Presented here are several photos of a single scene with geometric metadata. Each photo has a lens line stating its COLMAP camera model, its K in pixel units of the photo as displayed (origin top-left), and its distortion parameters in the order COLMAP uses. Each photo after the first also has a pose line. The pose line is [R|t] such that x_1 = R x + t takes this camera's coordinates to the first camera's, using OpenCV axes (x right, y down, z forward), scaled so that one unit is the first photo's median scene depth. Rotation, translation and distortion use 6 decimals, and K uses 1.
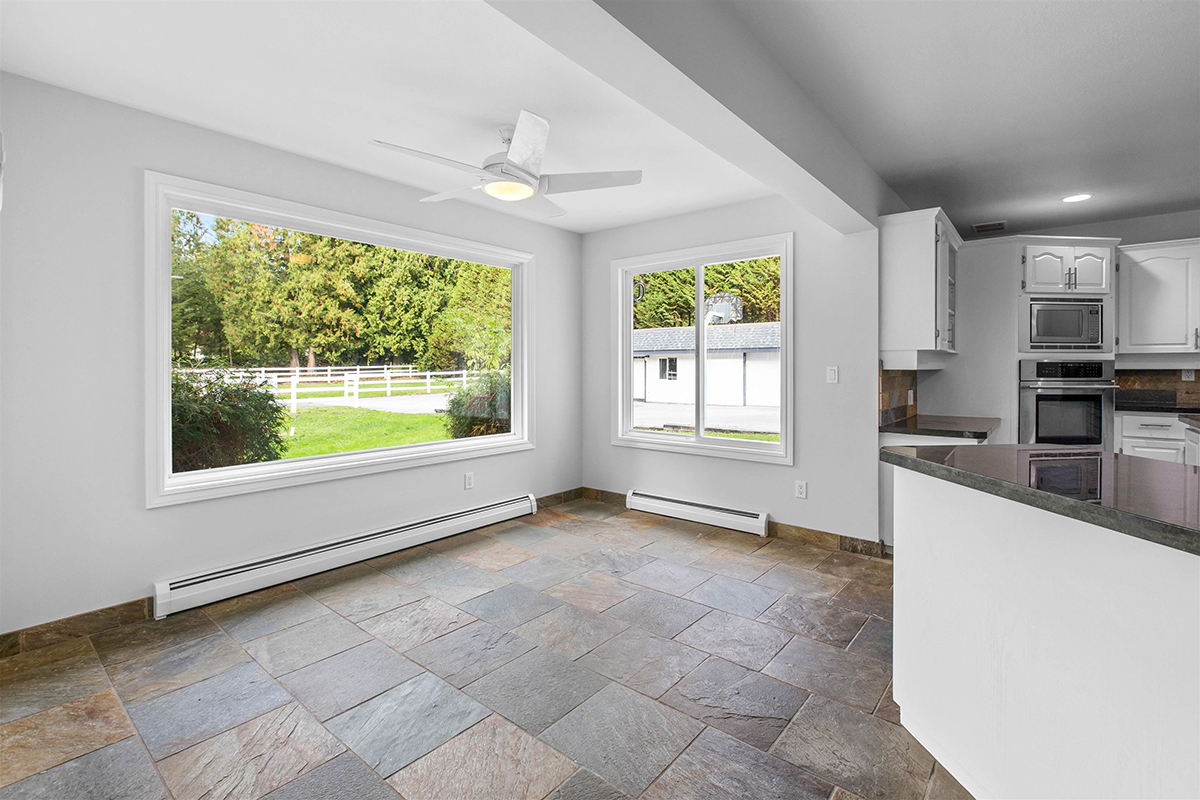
lens RADIAL K [[548.4, 0, 602.8], [0, 548.4, 366.0], [0, 0, 1]] dist [0.001921, 0.000055]
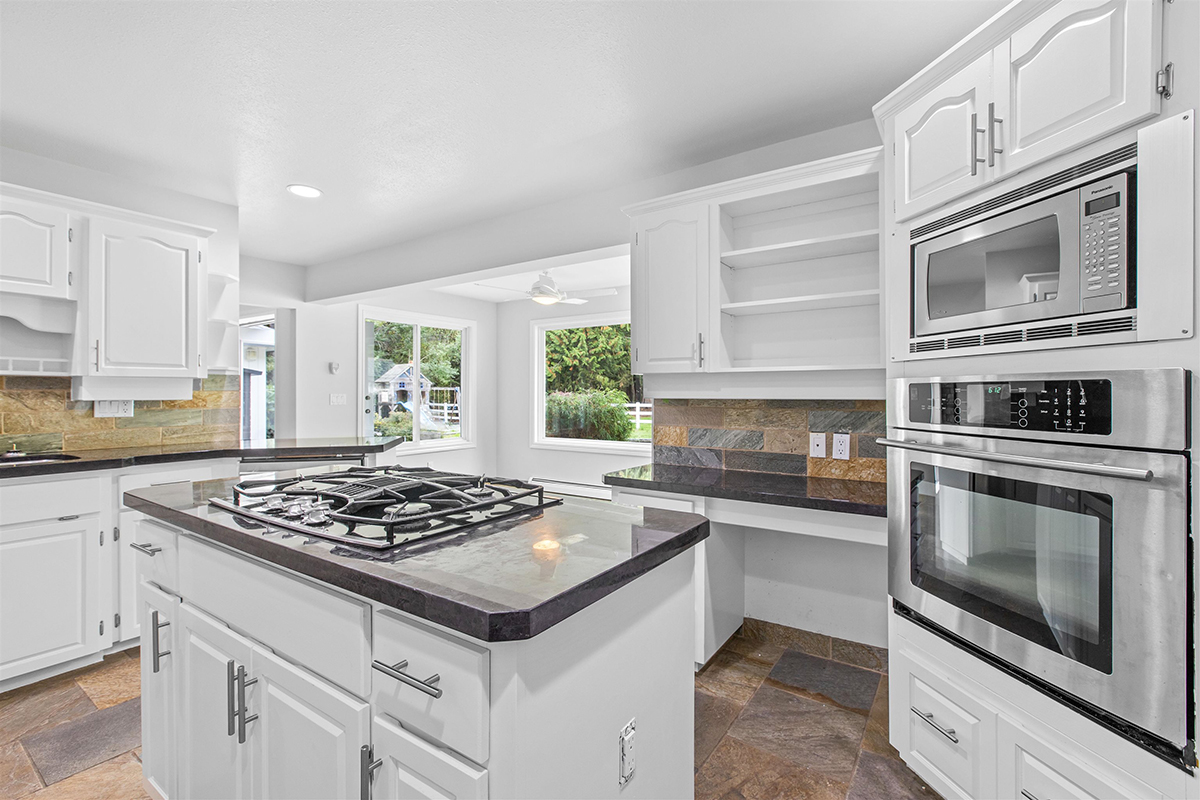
lens RADIAL K [[532.1, 0, 600.6], [0, 532.1, 395.2], [0, 0, 1]] dist [0.000612, 0.000042]
pose [[0.094130, 0.001237, -0.995559, 1.146013], [0.003339, 0.999993, 0.001558, -0.000092], [0.995554, -0.003471, 0.094125, 0.714650]]
